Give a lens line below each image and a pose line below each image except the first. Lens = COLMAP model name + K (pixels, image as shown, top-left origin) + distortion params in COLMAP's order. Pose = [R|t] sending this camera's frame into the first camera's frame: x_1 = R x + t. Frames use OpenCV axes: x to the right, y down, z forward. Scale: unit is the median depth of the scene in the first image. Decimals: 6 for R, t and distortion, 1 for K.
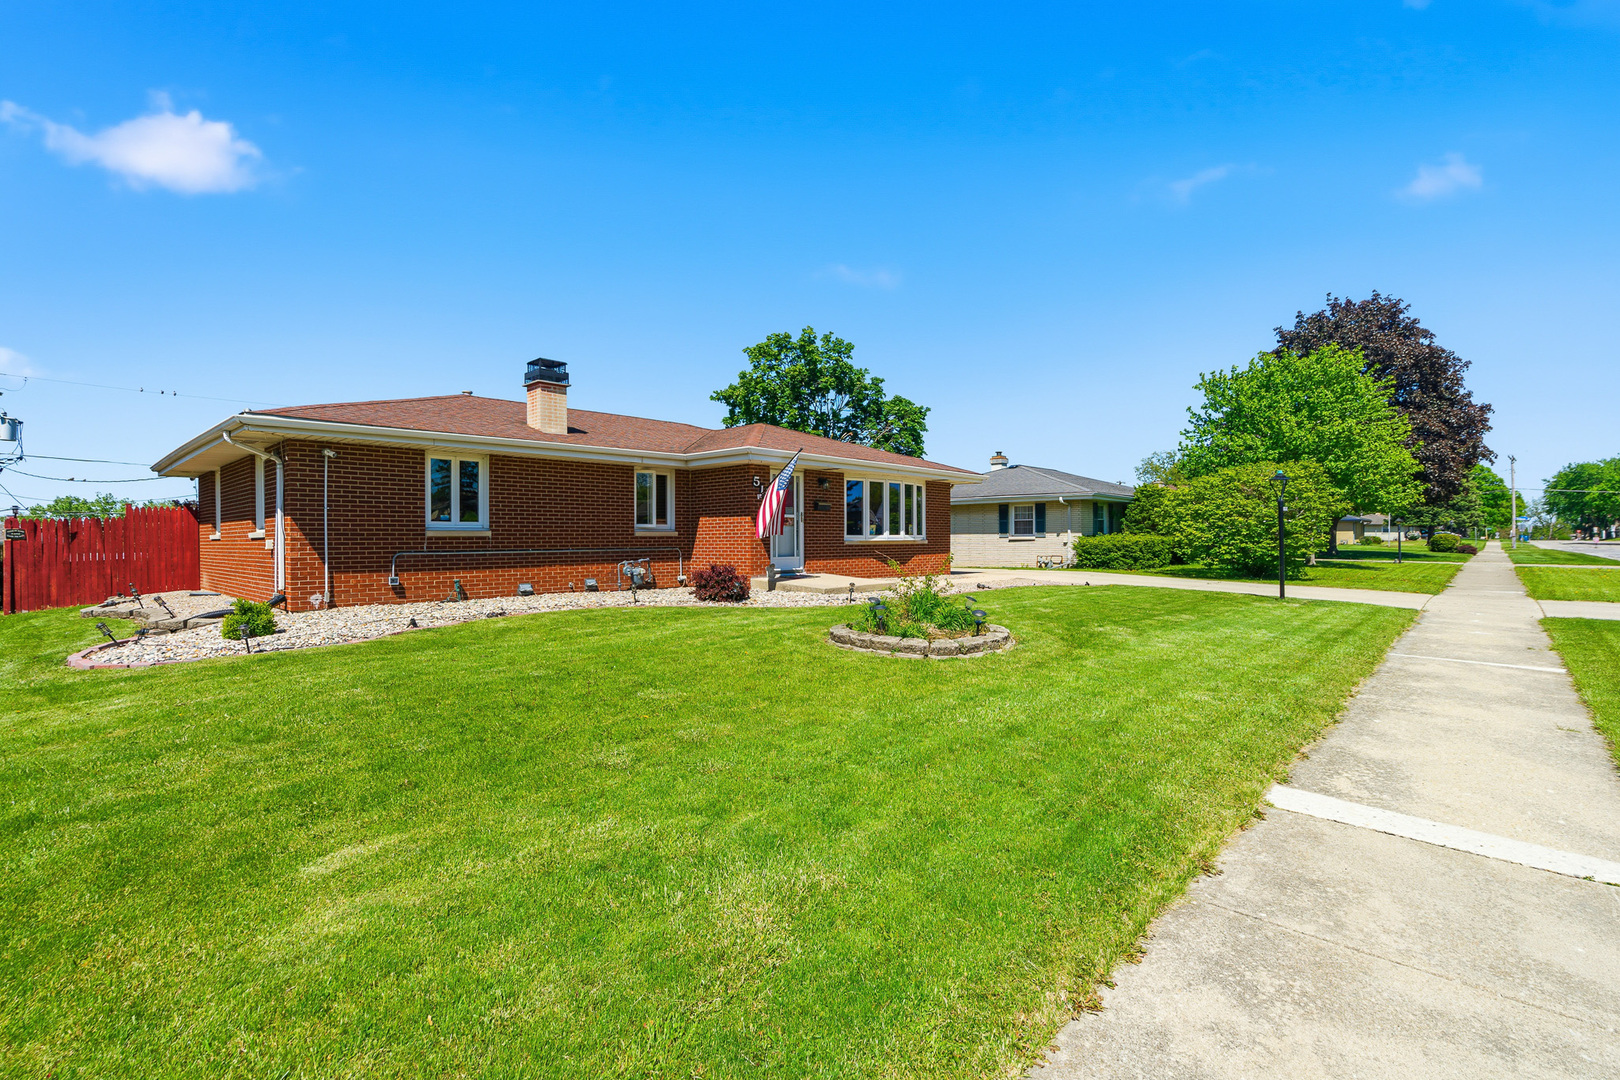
lens RADIAL K [[723.6, 0, 803.2], [0, 723.6, 535.6], [0, 0, 1]] dist [-0.001998, 0.000134]
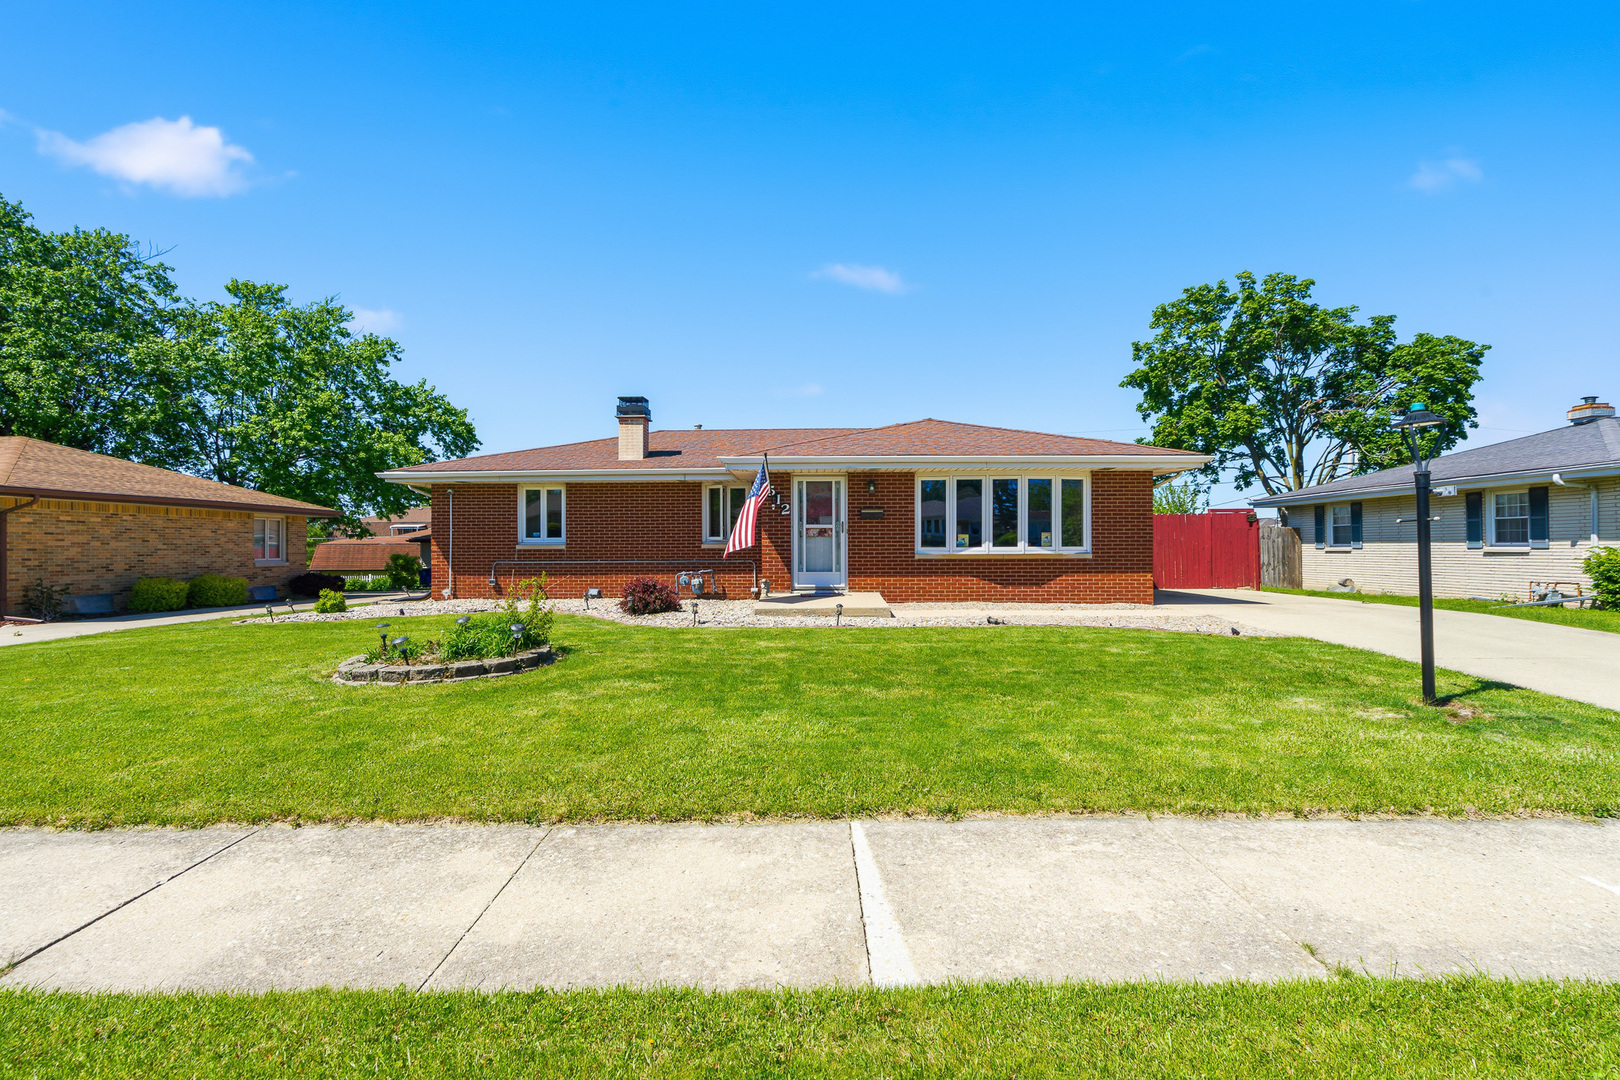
lens RADIAL K [[745.1, 0, 801.7], [0, 745.1, 526.4], [0, 0, 1]] dist [-0.001713, 0.000132]
pose [[0.678230, -0.018133, -0.734626, 0.586424], [0.003548, 0.999765, -0.021401, -0.006666], [0.734841, 0.011909, 0.678135, 0.321228]]
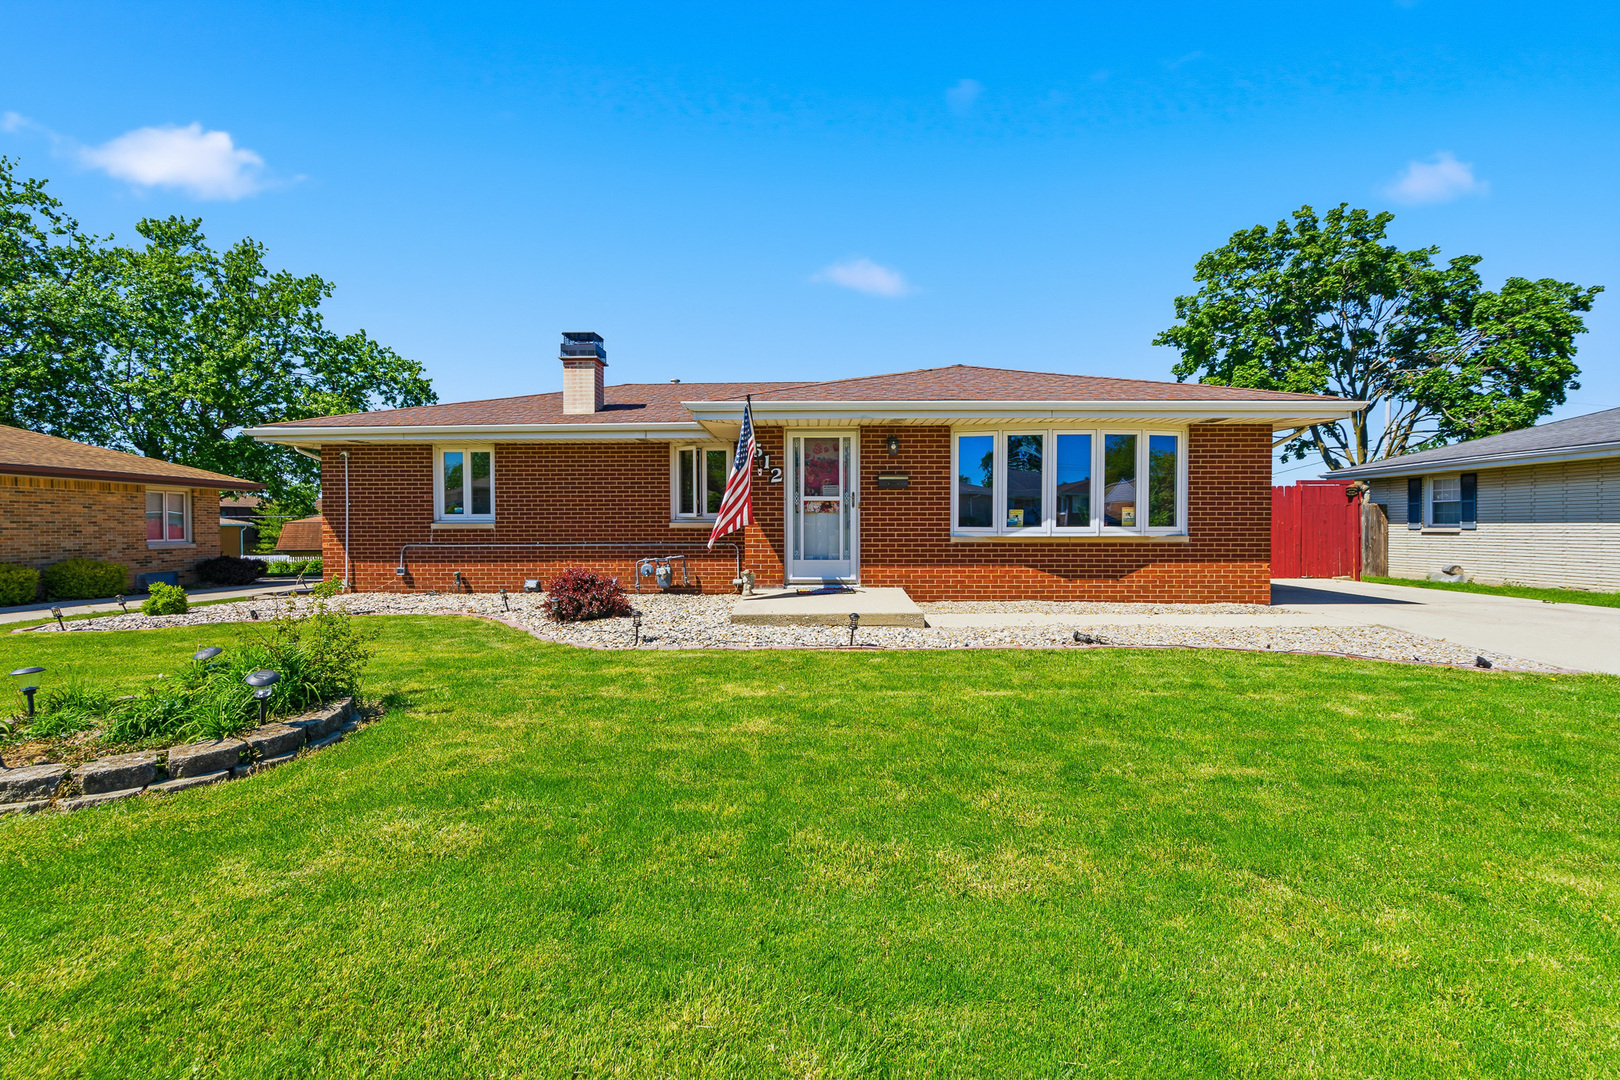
lens RADIAL K [[723.6, 0, 803.2], [0, 723.6, 535.6], [0, 0, 1]] dist [-0.001998, 0.000134]
pose [[0.681386, 0.012680, -0.731814, 0.415478], [0.002247, 0.999809, 0.019415, -0.005596], [0.731921, -0.014874, 0.681228, 0.481243]]
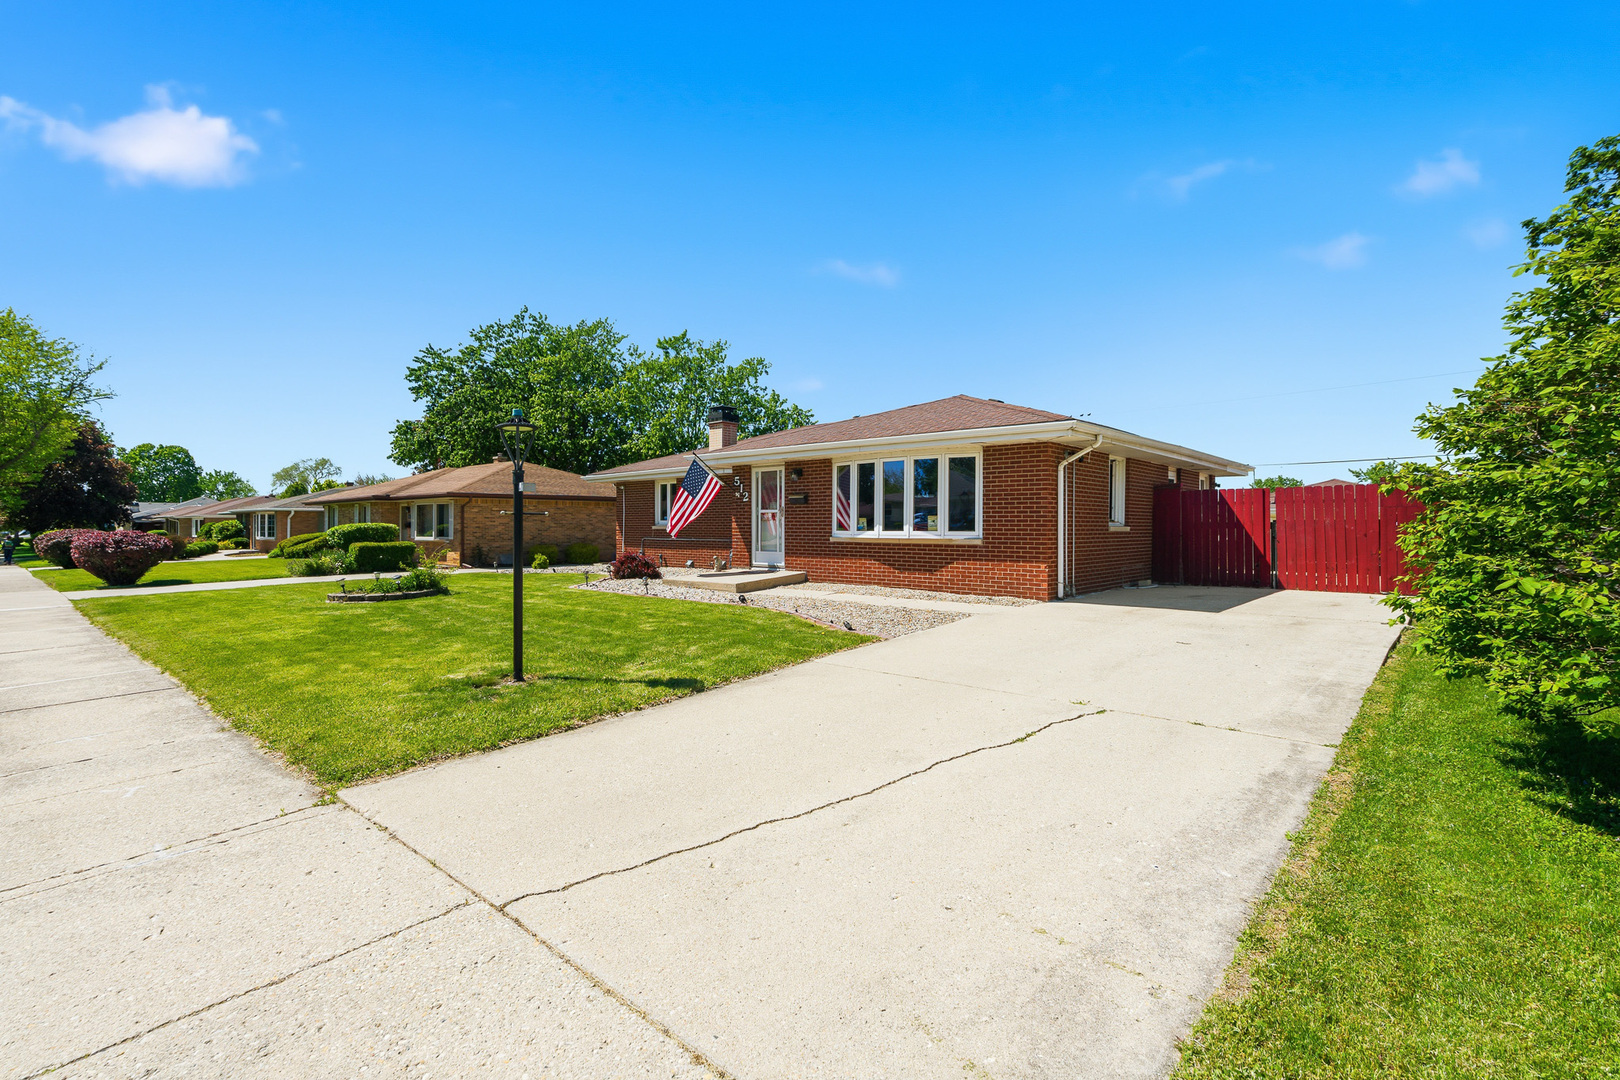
lens RADIAL K [[745.1, 0, 801.7], [0, 745.1, 526.4], [0, 0, 1]] dist [-0.001713, 0.000132]
pose [[0.032388, 0.003978, -0.999467, 0.932037], [-0.000156, 0.999992, 0.003975, -0.008925], [0.999475, 0.000027, 0.032389, 0.922673]]
